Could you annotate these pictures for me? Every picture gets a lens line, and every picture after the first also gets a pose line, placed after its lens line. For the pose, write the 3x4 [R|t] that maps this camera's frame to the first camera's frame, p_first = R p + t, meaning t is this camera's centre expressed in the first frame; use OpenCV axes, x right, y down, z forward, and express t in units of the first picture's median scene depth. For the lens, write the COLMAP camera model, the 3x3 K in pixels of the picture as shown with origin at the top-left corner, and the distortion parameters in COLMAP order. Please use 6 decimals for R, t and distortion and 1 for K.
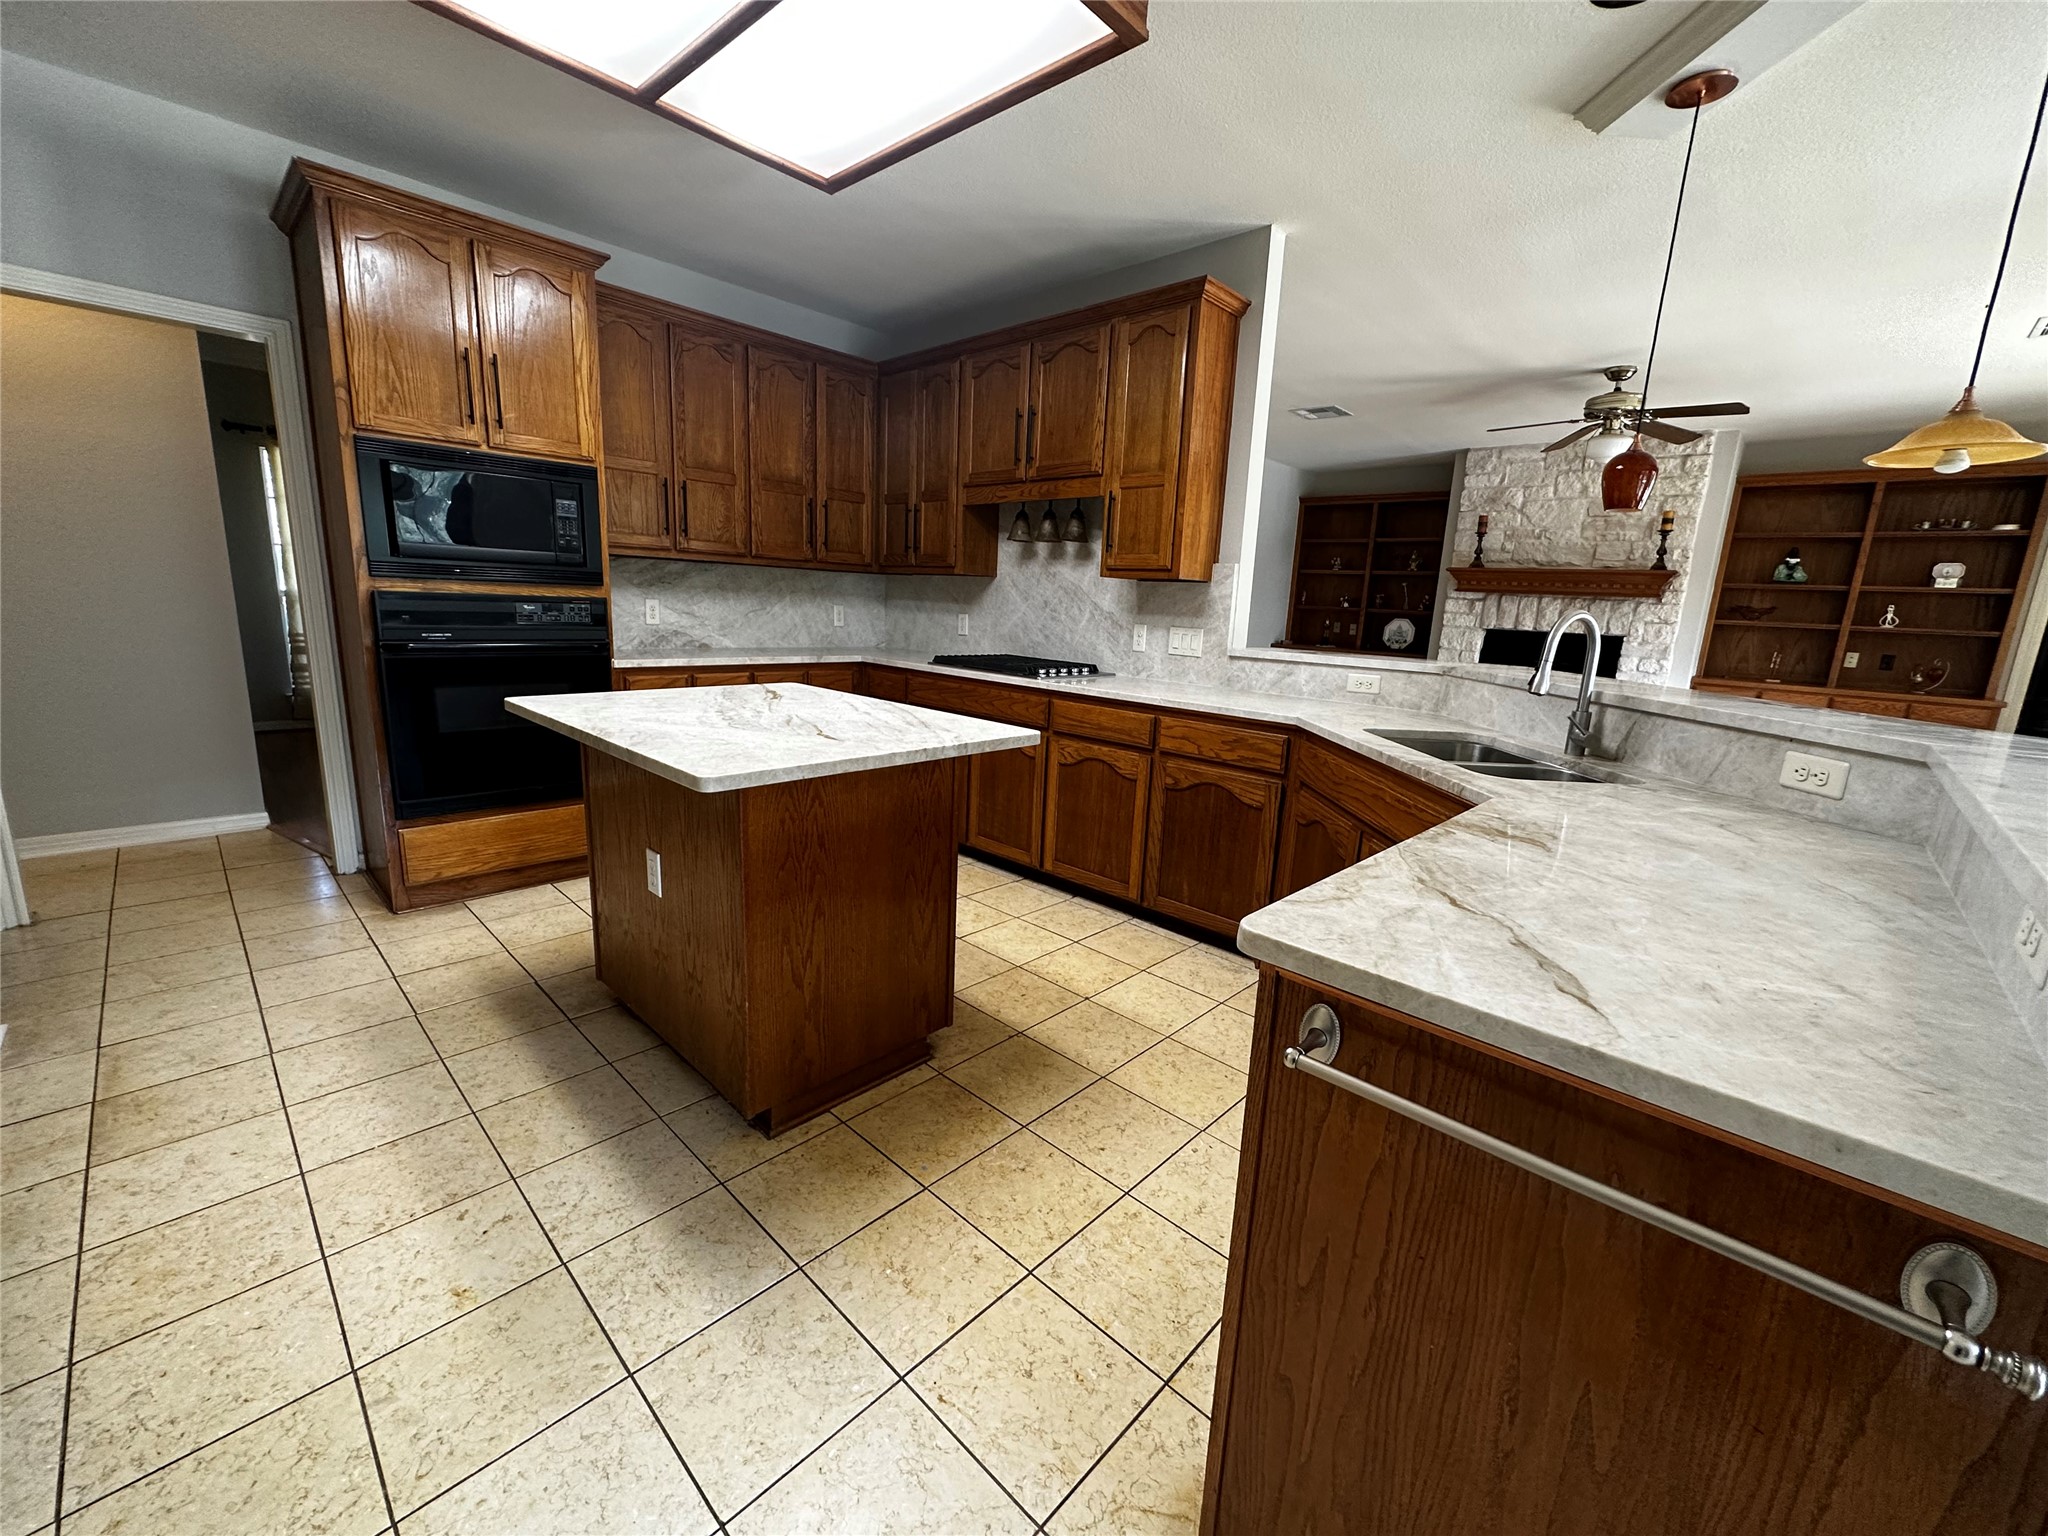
lens RADIAL K [[816.4, 0, 1021.0], [0, 816.4, 763.9], [0, 0, 1]] dist [-0.003859, 0.000697]
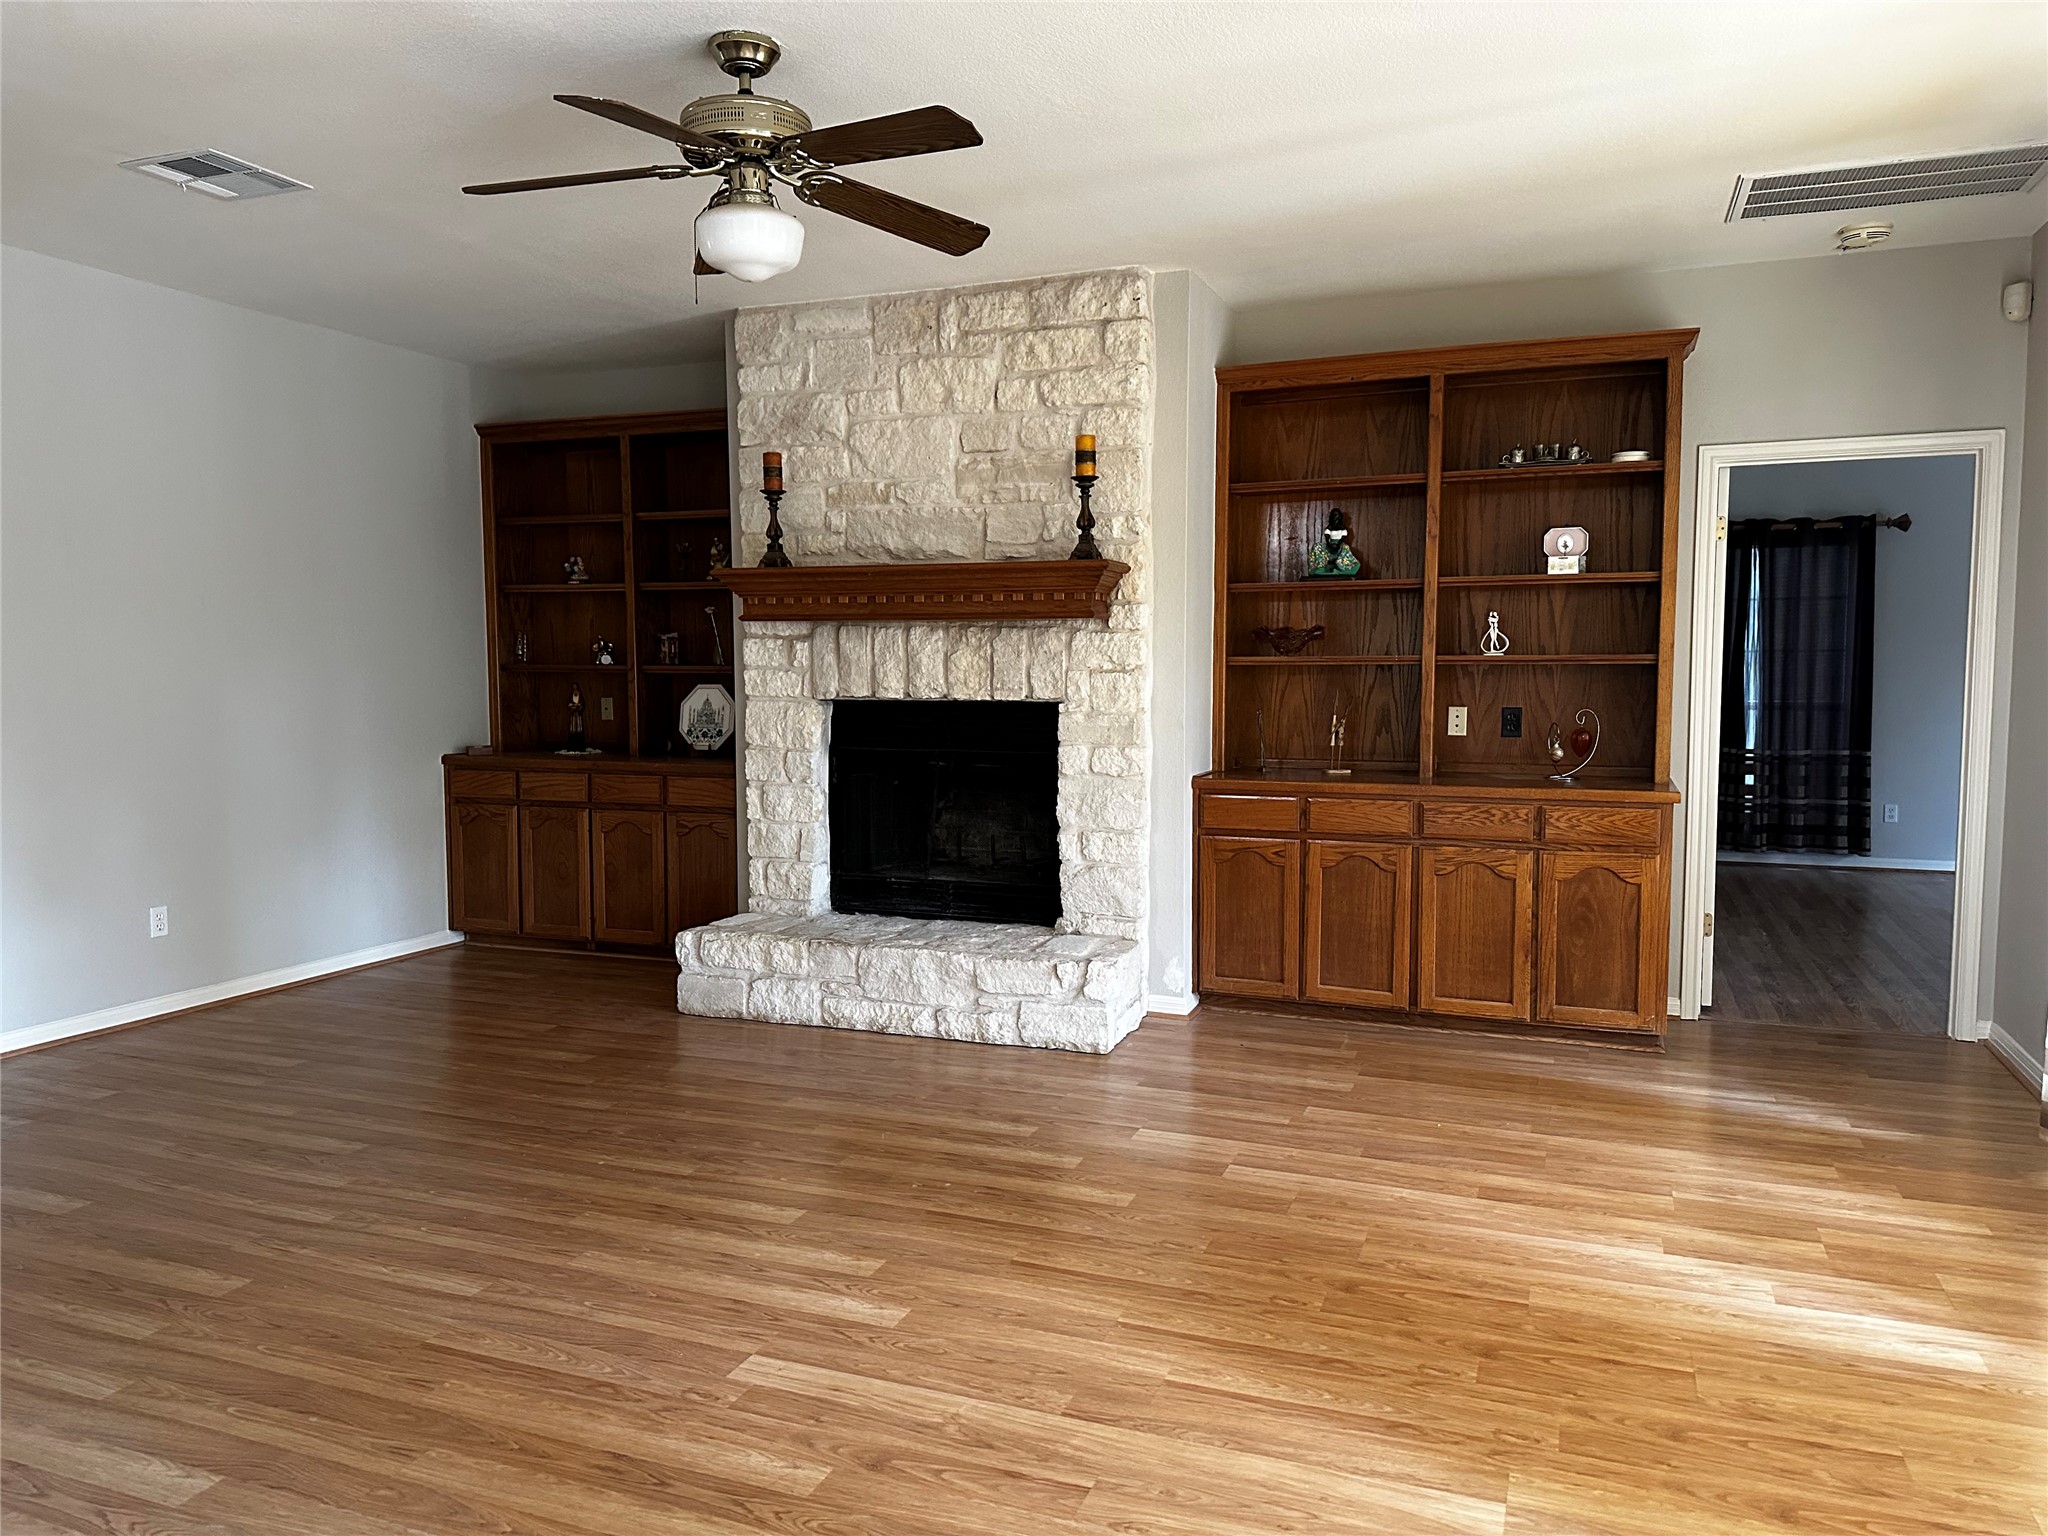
lens RADIAL K [[1446.9, 0, 1014.5], [0, 1446.9, 765.3], [0, 0, 1]] dist [0.072566, -0.041149]
pose [[0.928814, -0.079609, 0.361895, 0.709520], [0.120620, 0.988413, -0.092147, -0.082059], [-0.350366, 0.129239, 0.927654, 0.424086]]
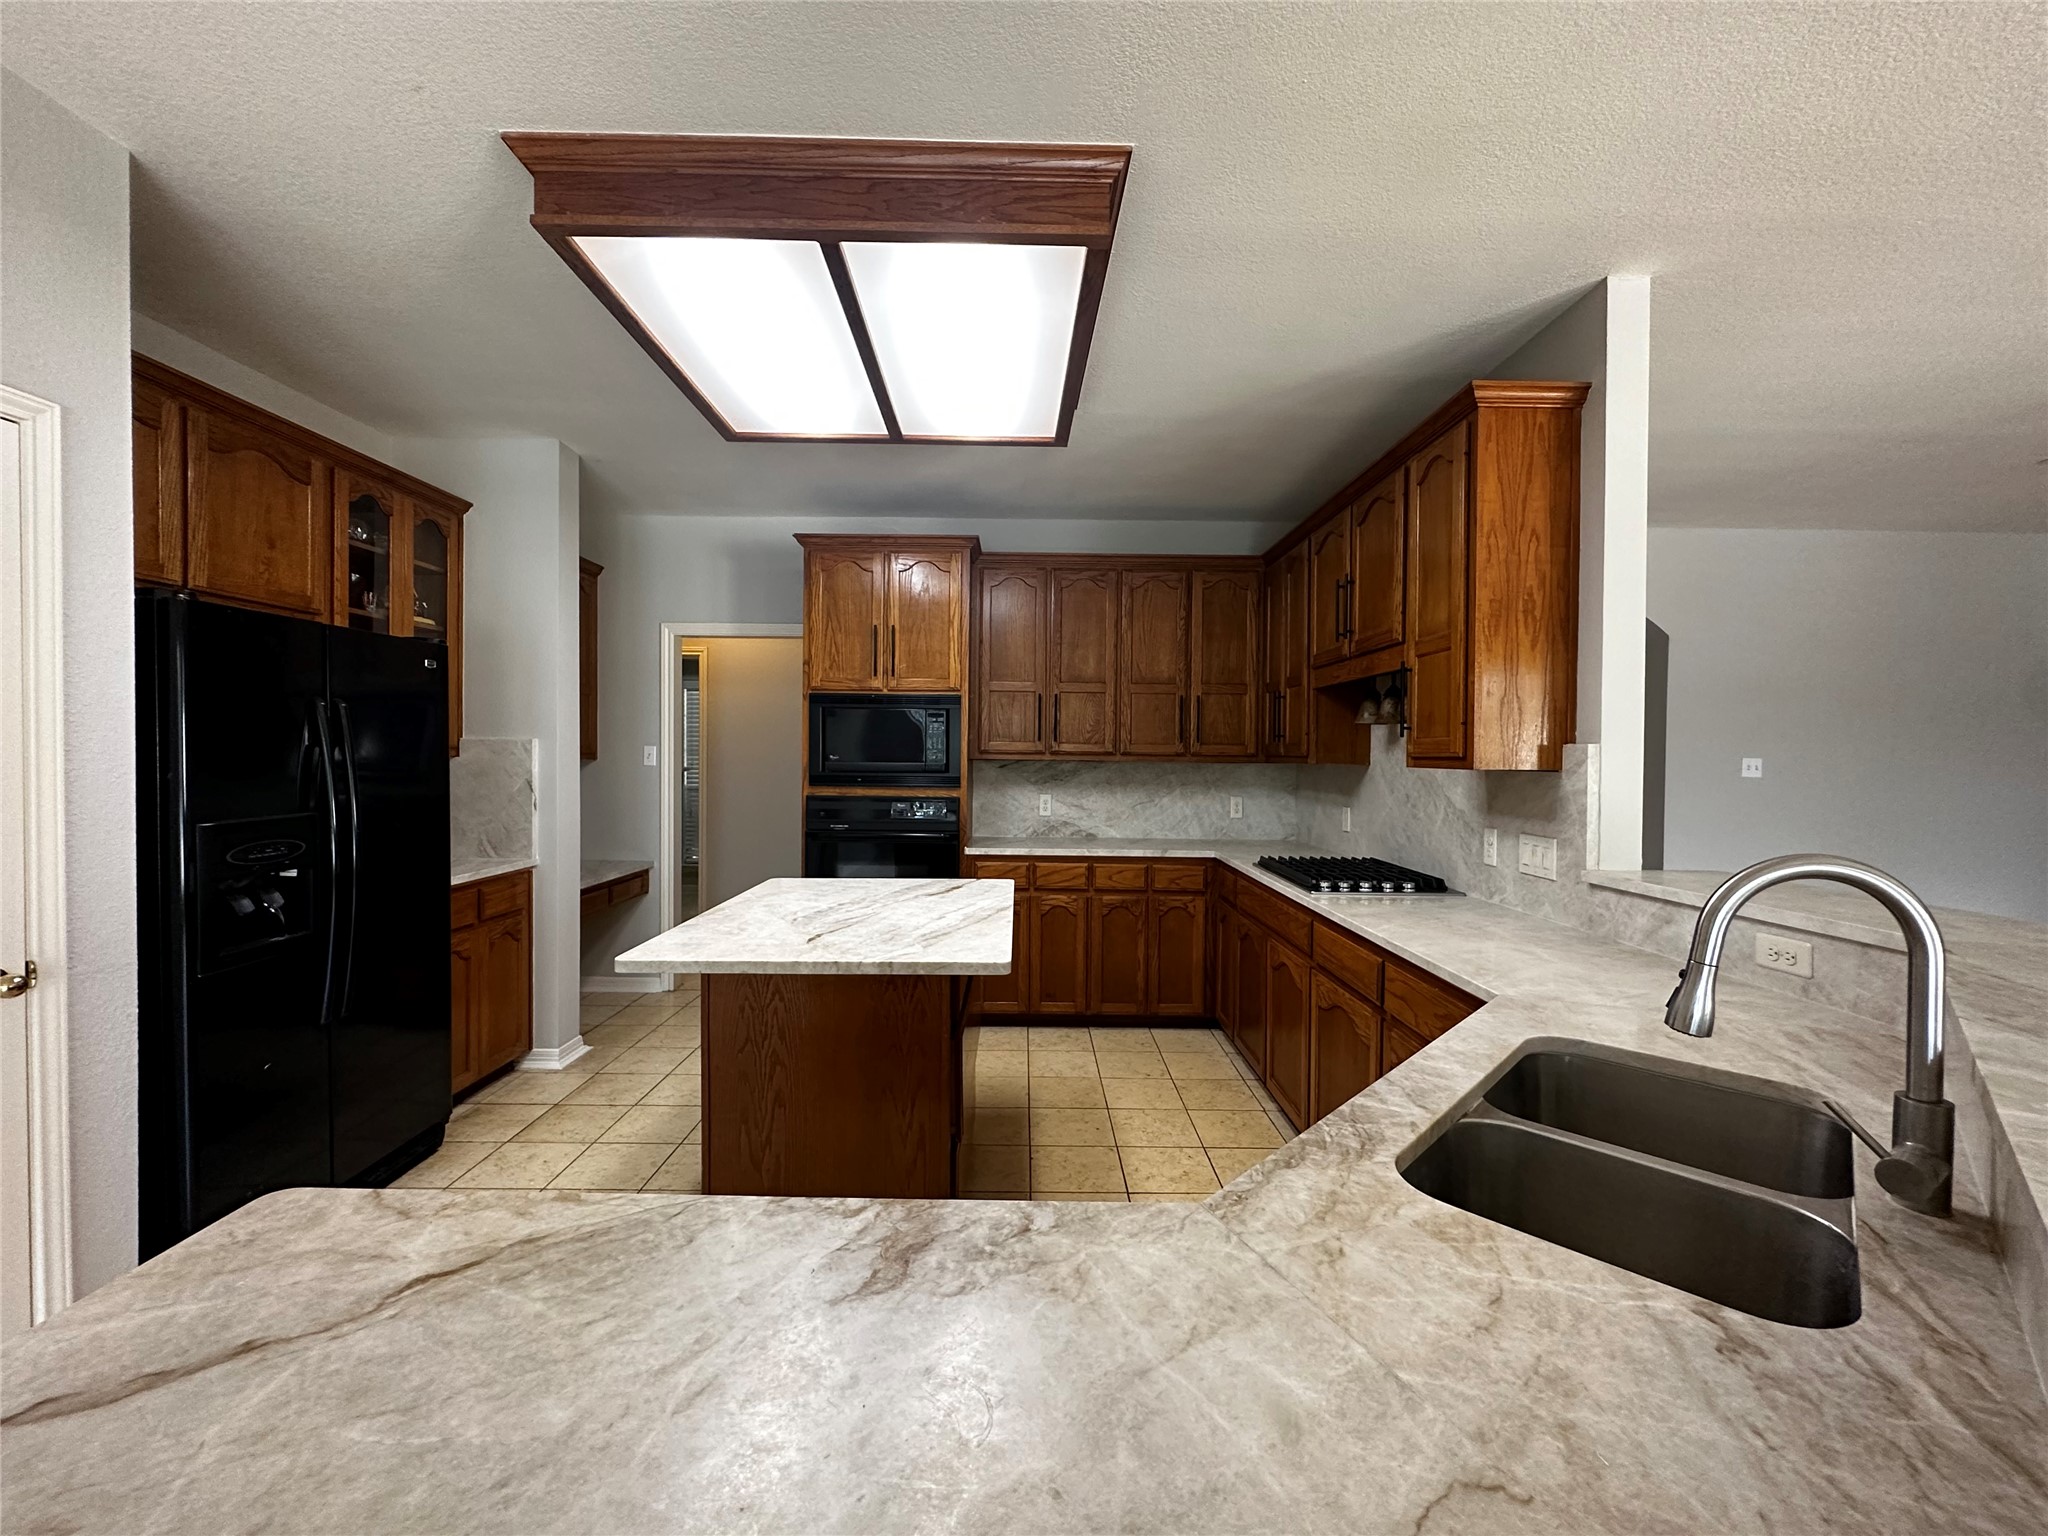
lens RADIAL K [[816.4, 0, 1021.9], [0, 816.4, 764.8], [0, 0, 1]] dist [-0.003859, 0.000697]
pose [[0.693920, -0.029526, -0.719446, 0.377484], [-0.122210, 0.979834, -0.158086, -0.061039], [0.709605, 0.197622, 0.676318, 0.205259]]
